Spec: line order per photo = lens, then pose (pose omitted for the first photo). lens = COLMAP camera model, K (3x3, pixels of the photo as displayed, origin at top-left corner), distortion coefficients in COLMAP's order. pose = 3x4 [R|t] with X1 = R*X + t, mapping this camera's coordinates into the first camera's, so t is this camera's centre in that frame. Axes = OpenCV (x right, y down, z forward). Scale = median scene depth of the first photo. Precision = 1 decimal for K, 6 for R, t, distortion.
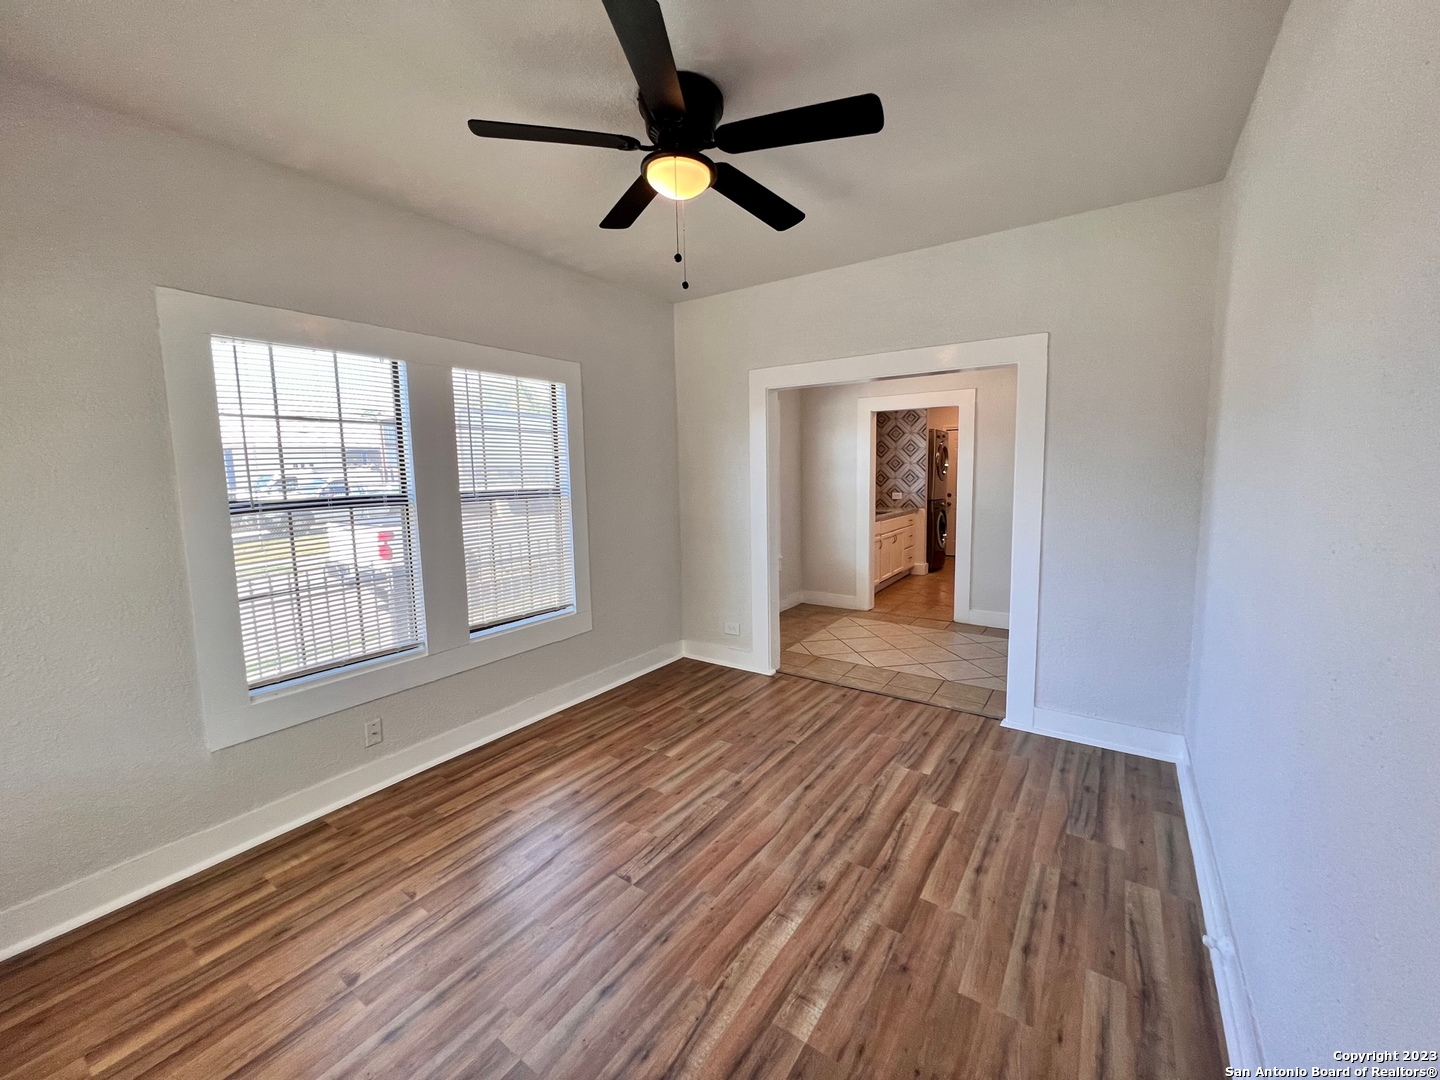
lens RADIAL K [[576.6, 0, 714.1], [0, 576.6, 535.4], [0, 0, 1]] dist [-0.001119, 0.000537]
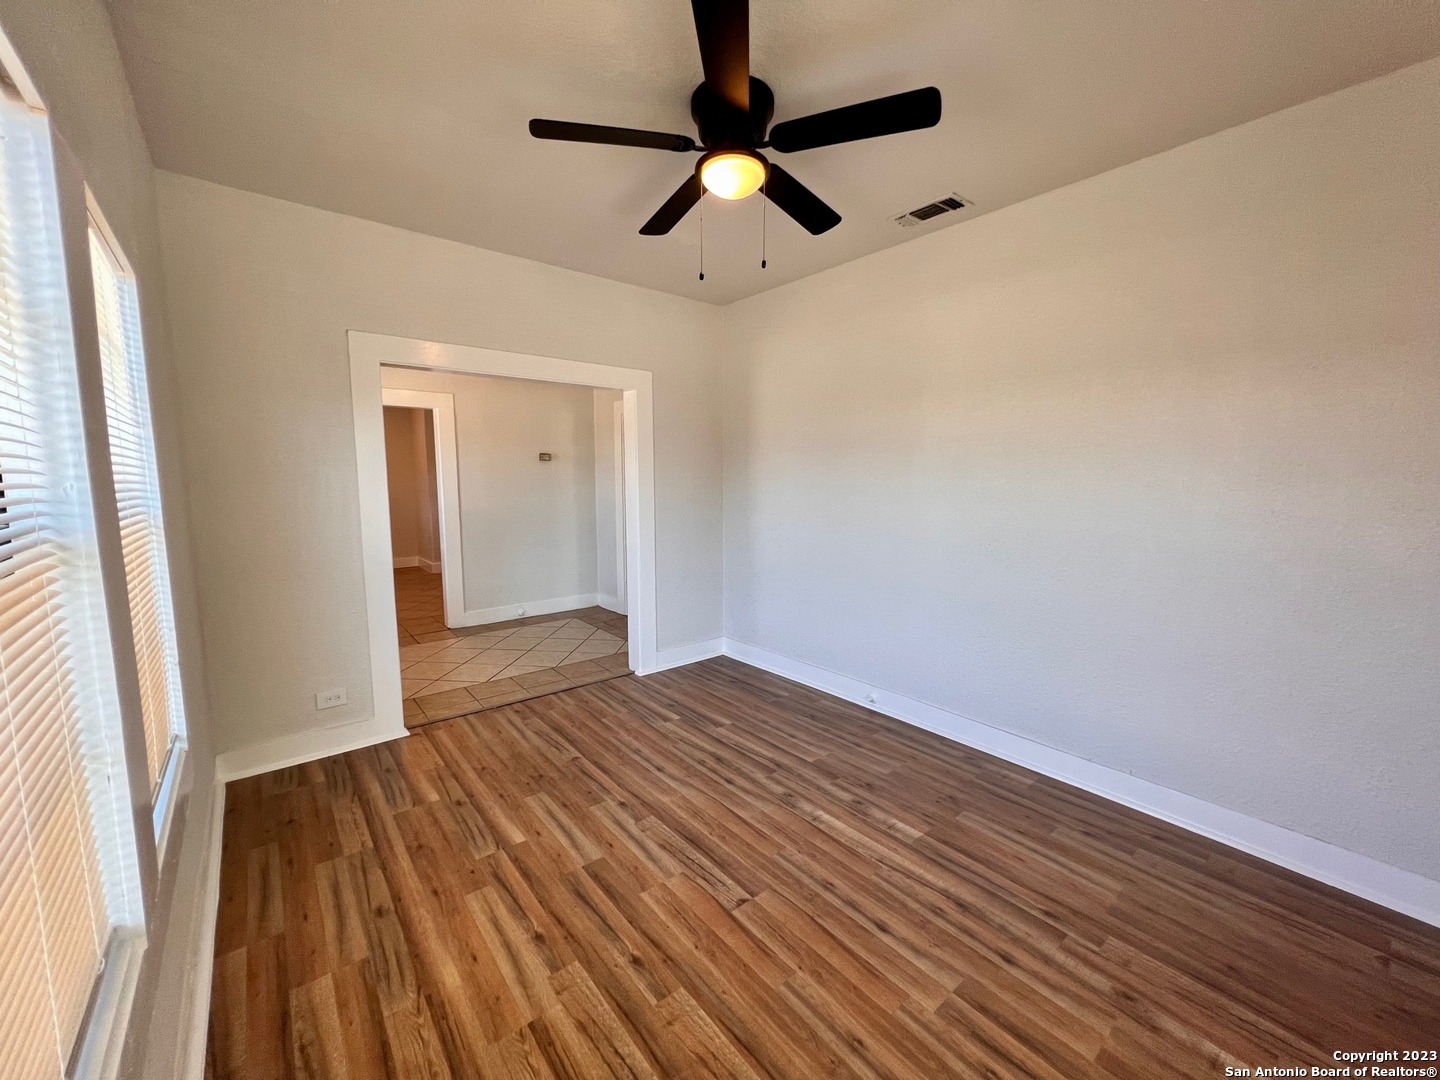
lens RADIAL K [[576.6, 0, 714.1], [0, 576.6, 535.4], [0, 0, 1]] dist [-0.001119, 0.000537]
pose [[0.275351, -0.086400, 0.957453, -0.743119], [0.103018, 0.992870, 0.059969, -0.040212], [-0.955808, 0.082122, 0.282289, 0.539487]]
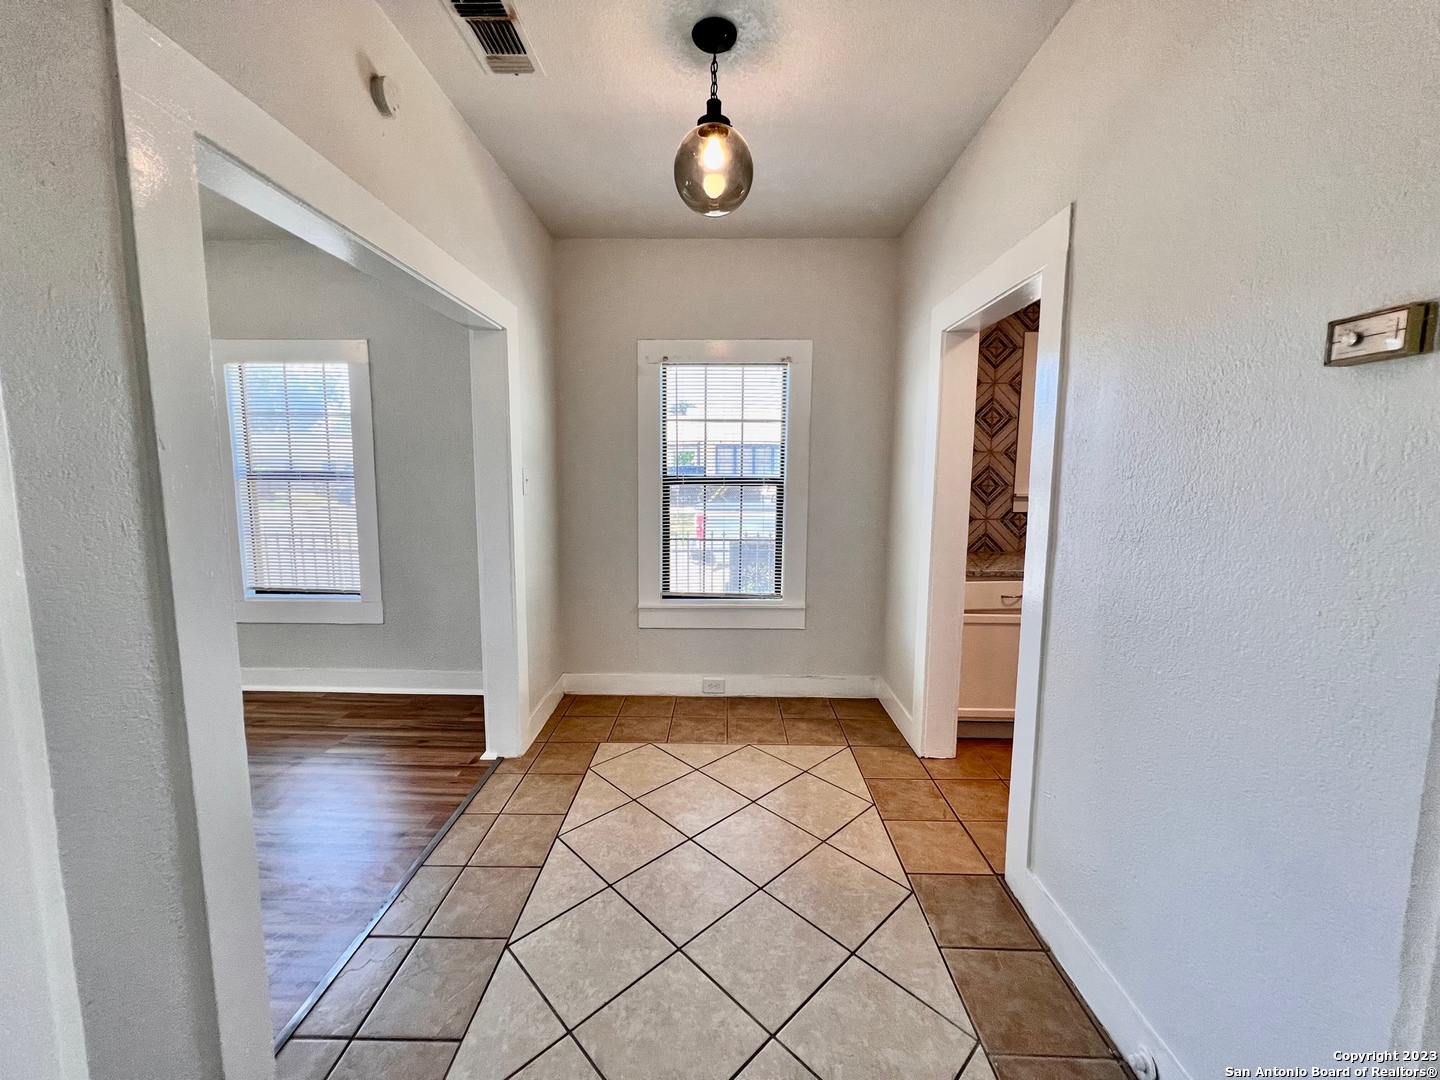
lens RADIAL K [[591.6, 0, 715.3], [0, 591.6, 531.9], [0, 0, 1]] dist [-0.001329, -0.000020]
pose [[0.552490, 0.124309, -0.824198, 1.163274], [-0.106148, 0.991259, 0.078351, -0.157991], [0.826733, 0.044199, 0.560855, 1.209773]]
